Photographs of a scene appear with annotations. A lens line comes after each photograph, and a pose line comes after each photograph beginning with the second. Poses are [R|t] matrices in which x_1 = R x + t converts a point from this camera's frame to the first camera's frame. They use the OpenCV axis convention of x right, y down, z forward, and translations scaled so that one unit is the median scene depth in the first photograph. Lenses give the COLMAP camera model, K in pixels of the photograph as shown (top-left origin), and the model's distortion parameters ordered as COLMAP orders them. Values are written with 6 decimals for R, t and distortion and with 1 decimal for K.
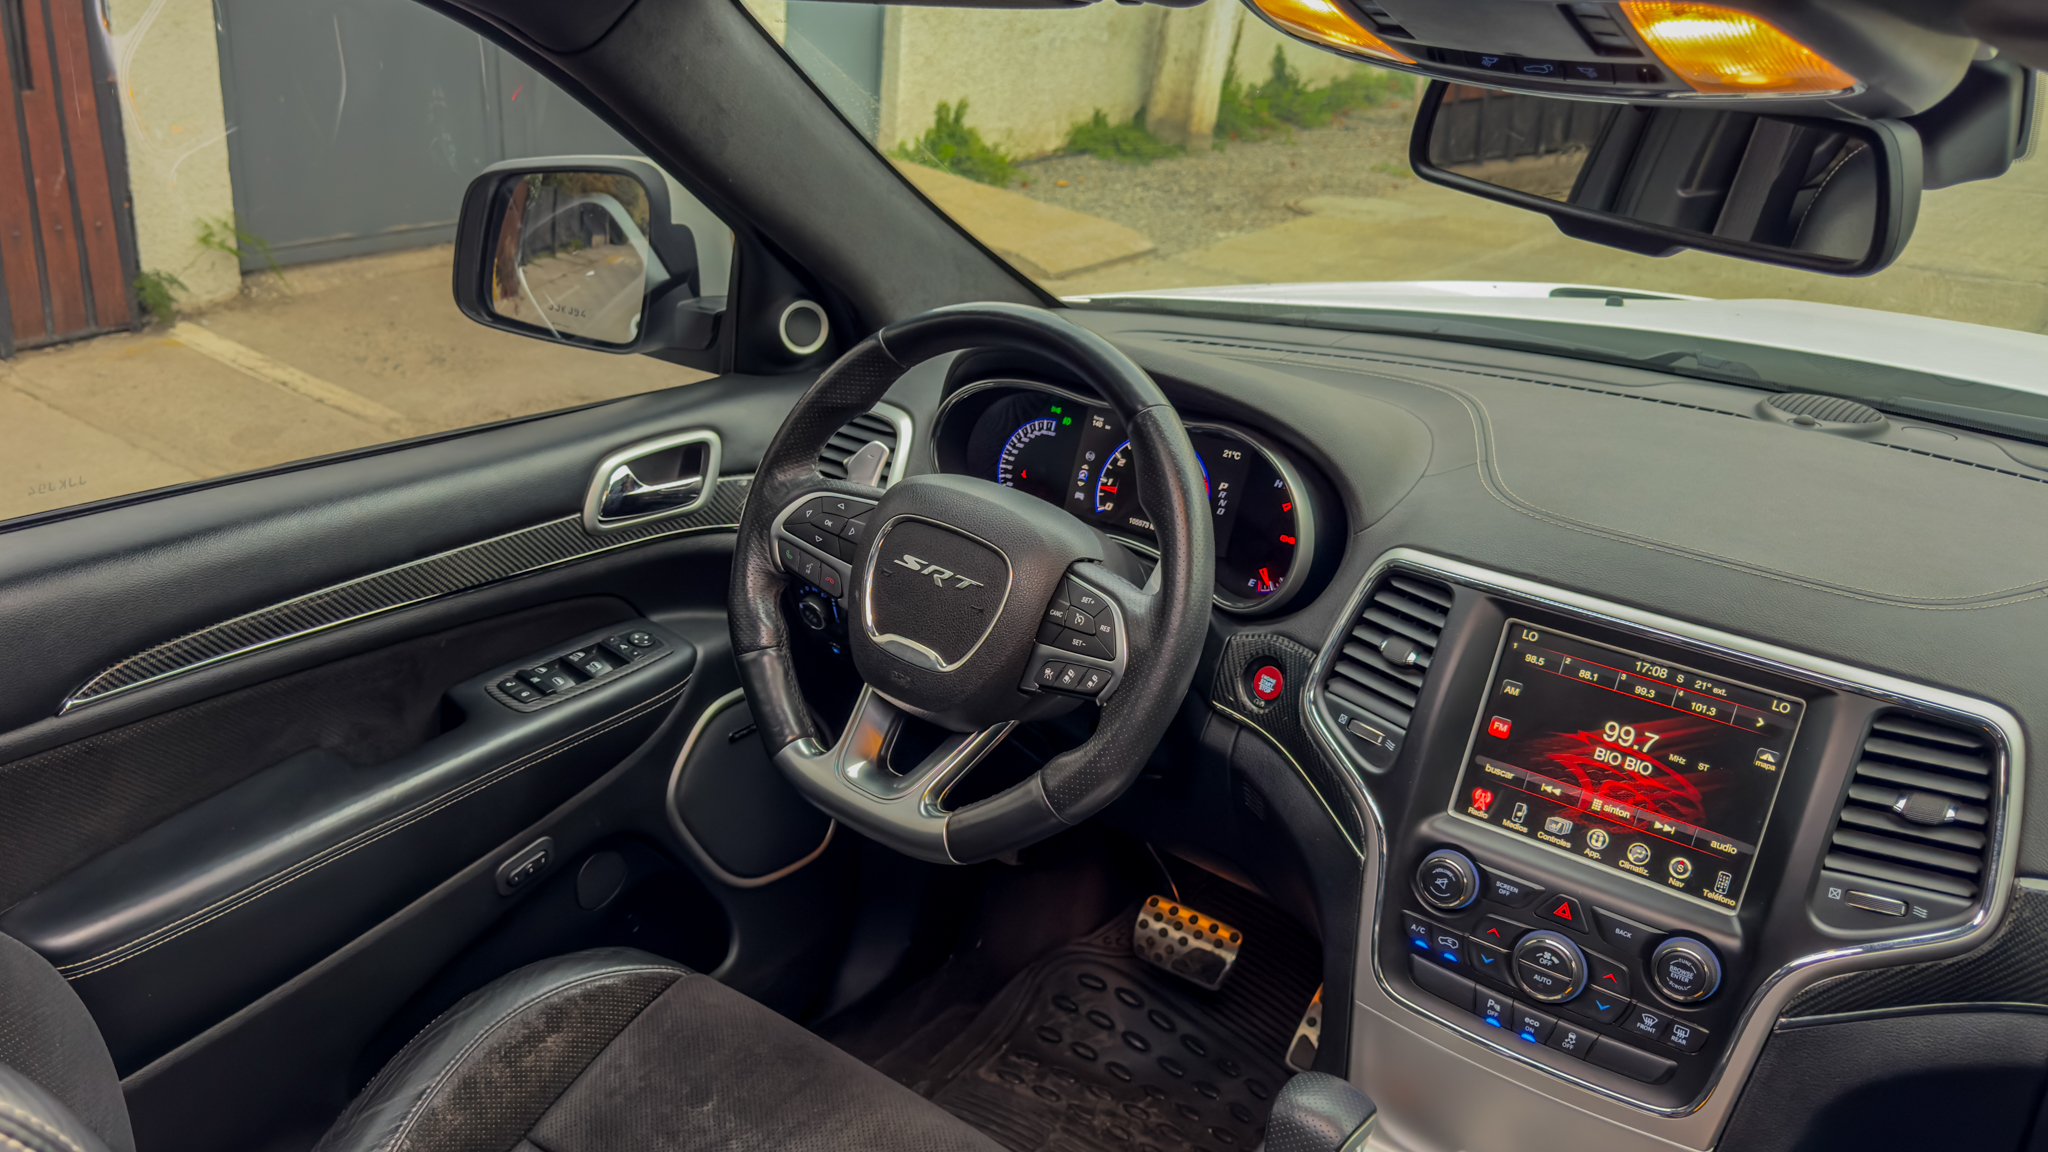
lens RADIAL K [[1824.0, 0, 856.9], [0, 1824.0, 531.3], [0, 0, 1]] dist [0.102413, -0.186294]
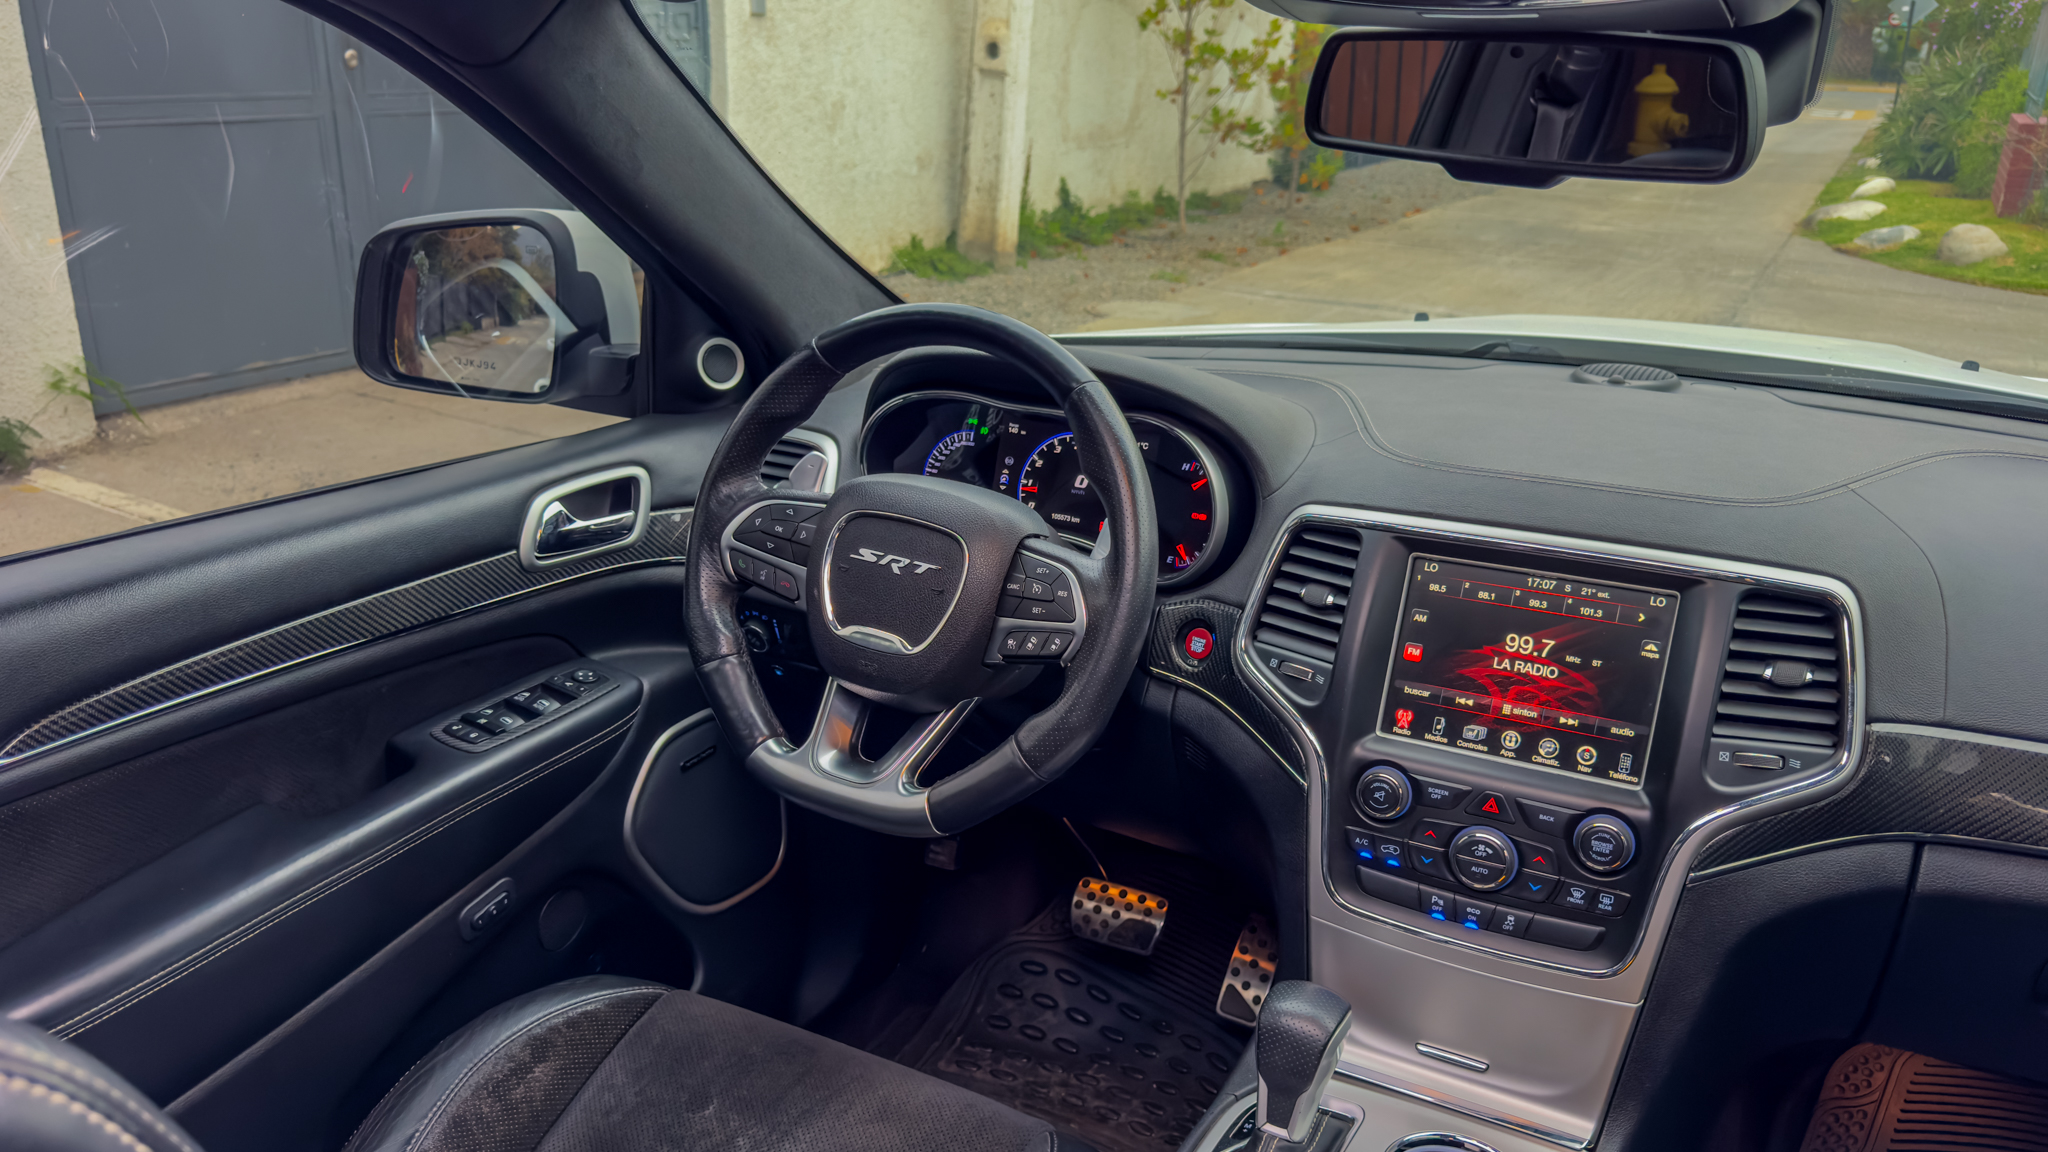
lens RADIAL K [[1617.4, 0, 1021.4], [0, 1617.4, 598.7], [0, 0, 1]] dist [0.106133, -0.218570]
pose [[0.977043, -0.083895, 0.195825, -0.060873], [0.089685, 0.995751, -0.020871, 0.062746], [-0.193242, 0.037955, 0.980417, 0.072851]]
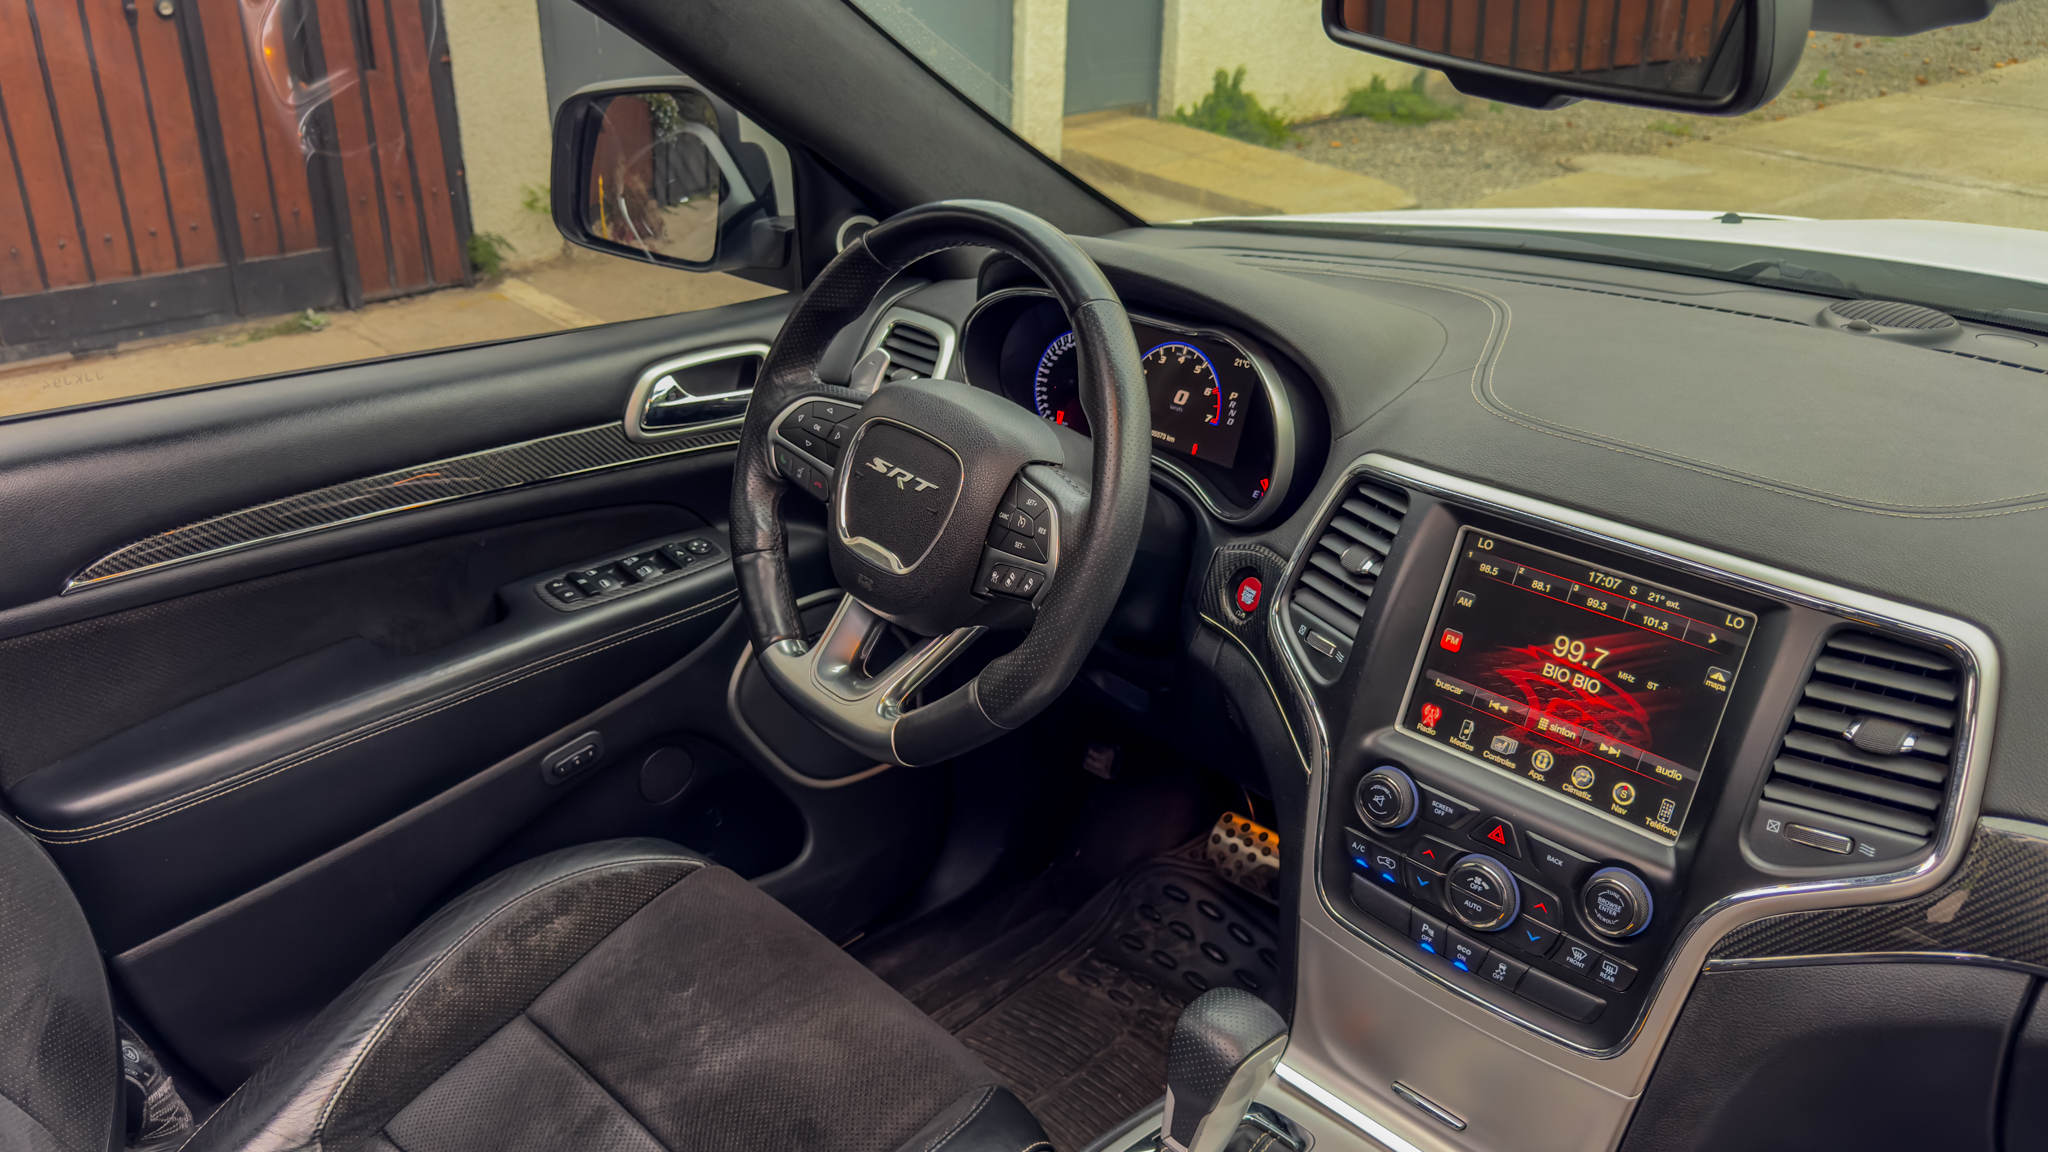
lens RADIAL K [[1628.4, 0, 1012.0], [0, 1628.4, 563.7], [0, 0, 1]] dist [0.106227, -0.231309]
pose [[0.990239, 0.018692, -0.138117, 0.204961], [-0.012455, 0.998869, 0.045886, 0.026492], [0.138819, -0.043718, 0.989352, 0.116746]]
